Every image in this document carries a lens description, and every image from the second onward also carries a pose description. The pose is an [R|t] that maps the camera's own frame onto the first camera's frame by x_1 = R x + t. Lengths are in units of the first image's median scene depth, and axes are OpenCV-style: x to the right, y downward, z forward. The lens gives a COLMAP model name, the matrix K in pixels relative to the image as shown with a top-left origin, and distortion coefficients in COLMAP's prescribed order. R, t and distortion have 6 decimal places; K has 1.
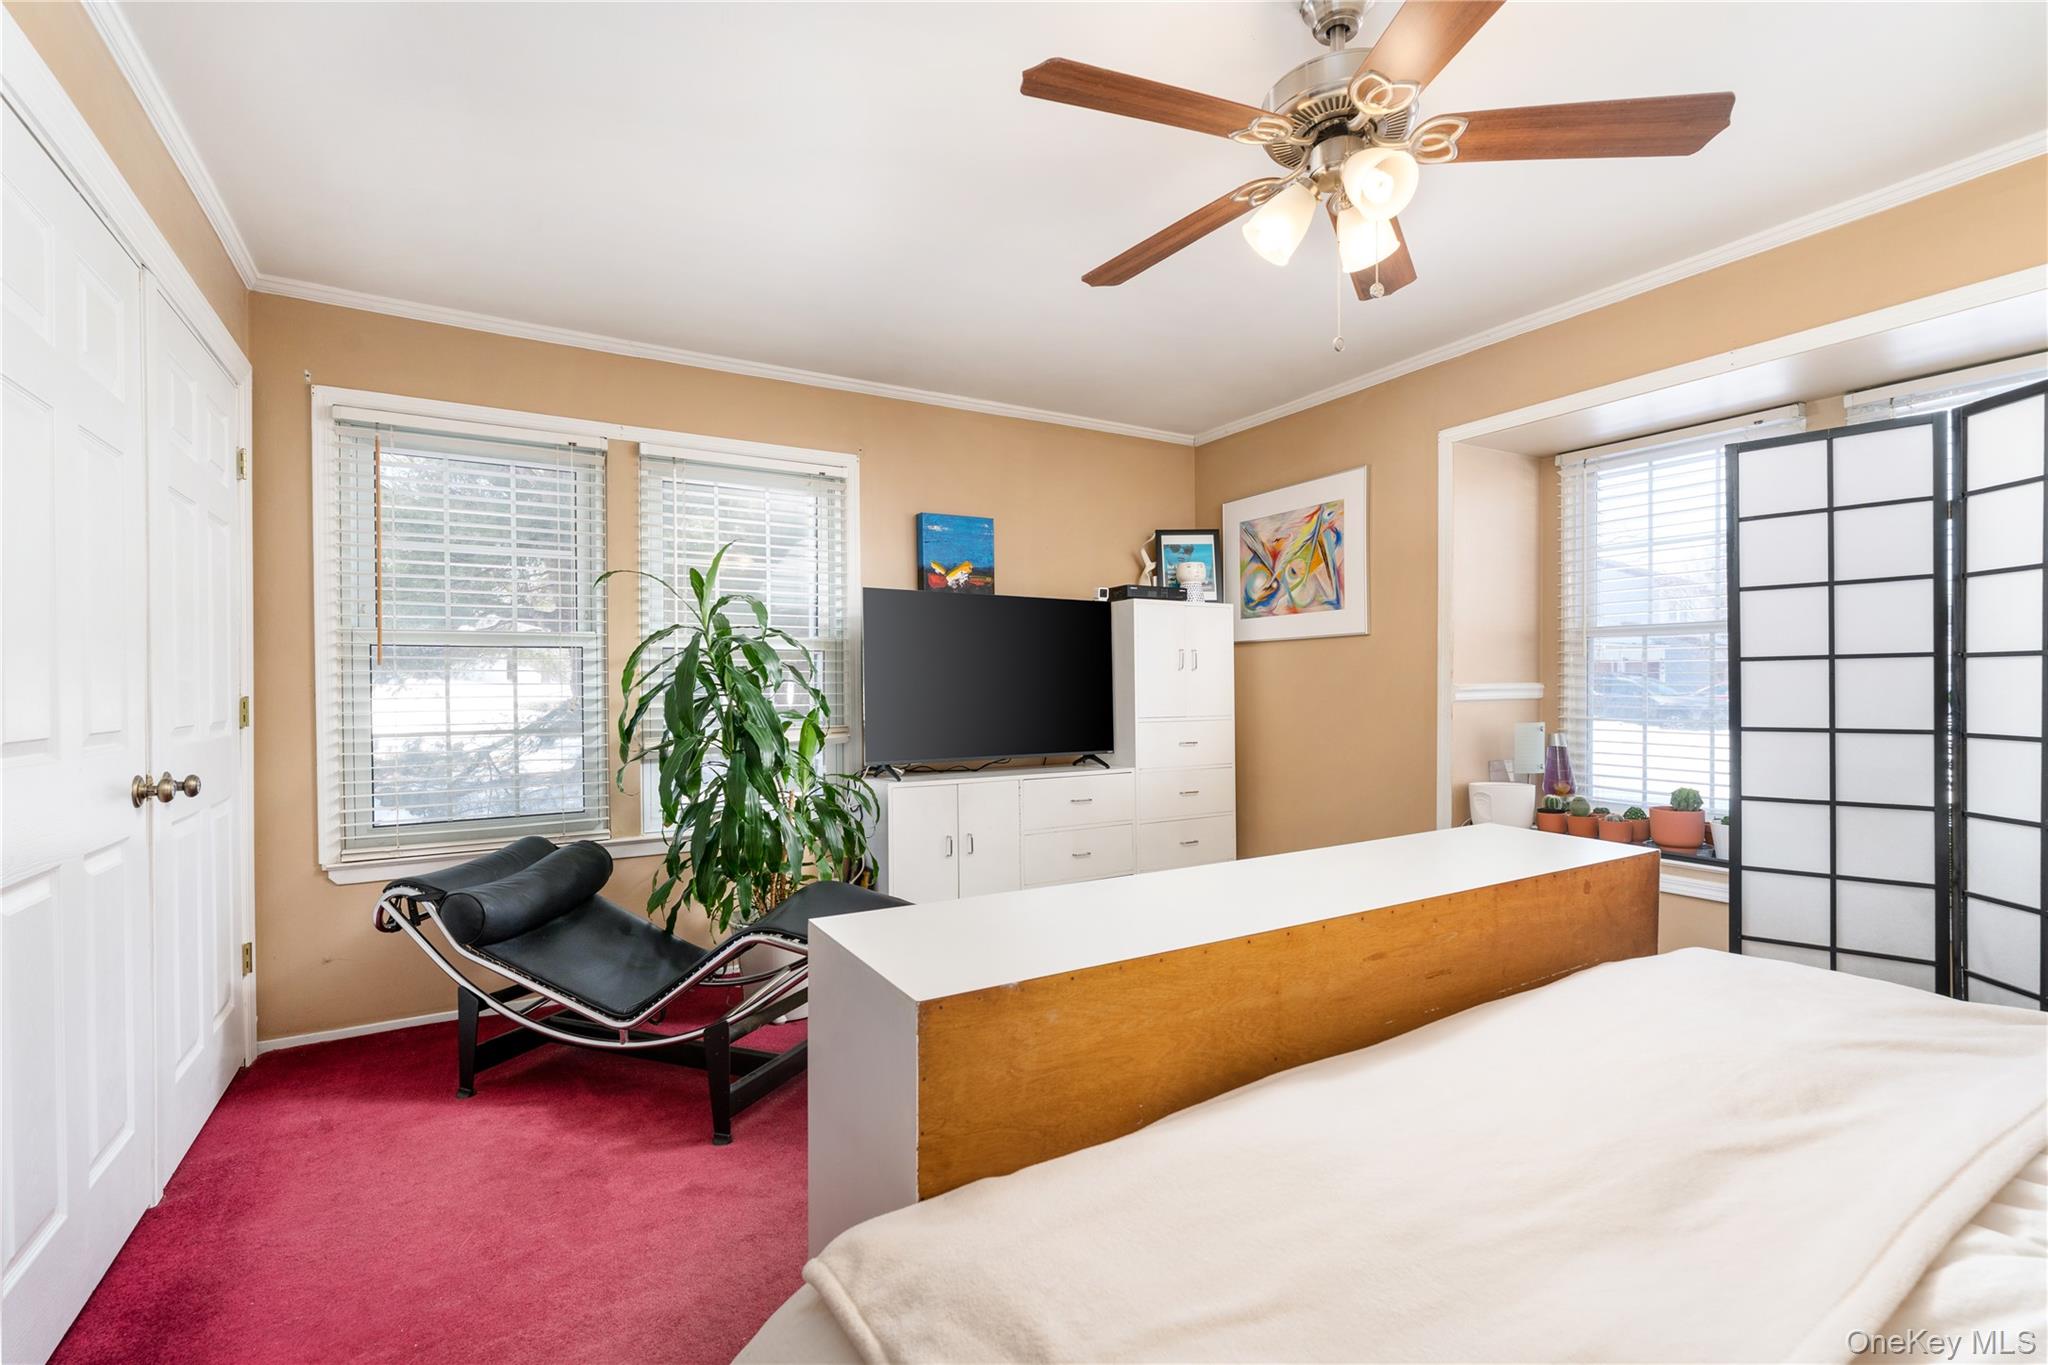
lens RADIAL K [[900.9, 0, 1024.0], [0, 900.9, 682.5], [0, 0, 1]] dist [0.003965, 0.000185]
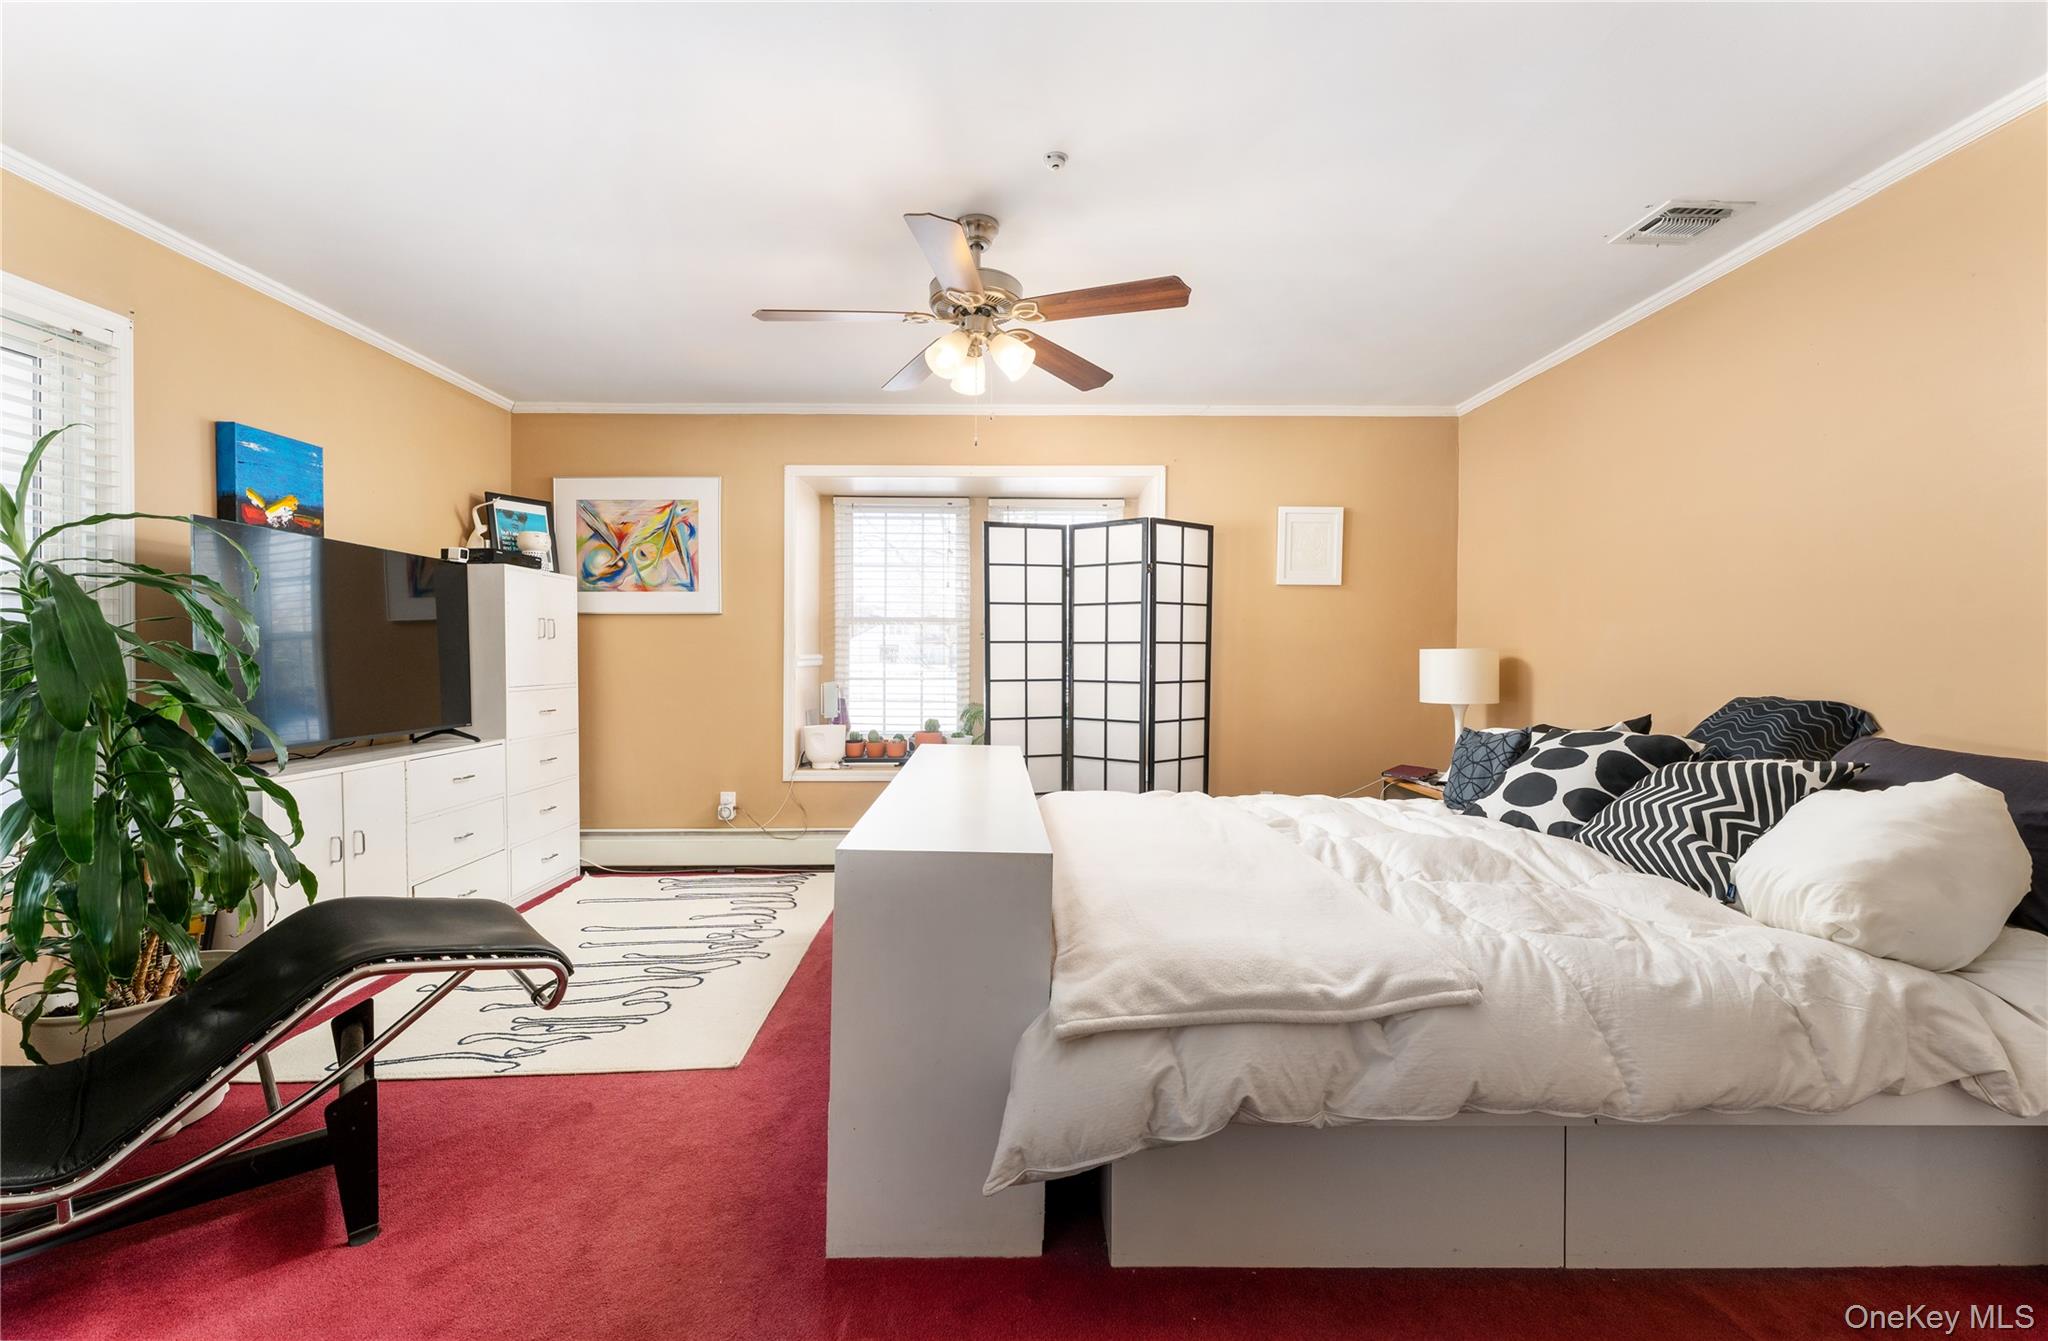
lens RADIAL K [[815.7, 0, 1014.8], [0, 815.7, 644.5], [0, 0, 1]] dist [-0.001135, -0.000283]
pose [[0.502299, 0.018669, 0.864492, -0.354505], [-0.007553, 0.999823, -0.017203, 0.004185], [-0.864661, 0.002112, 0.502351, 0.088025]]
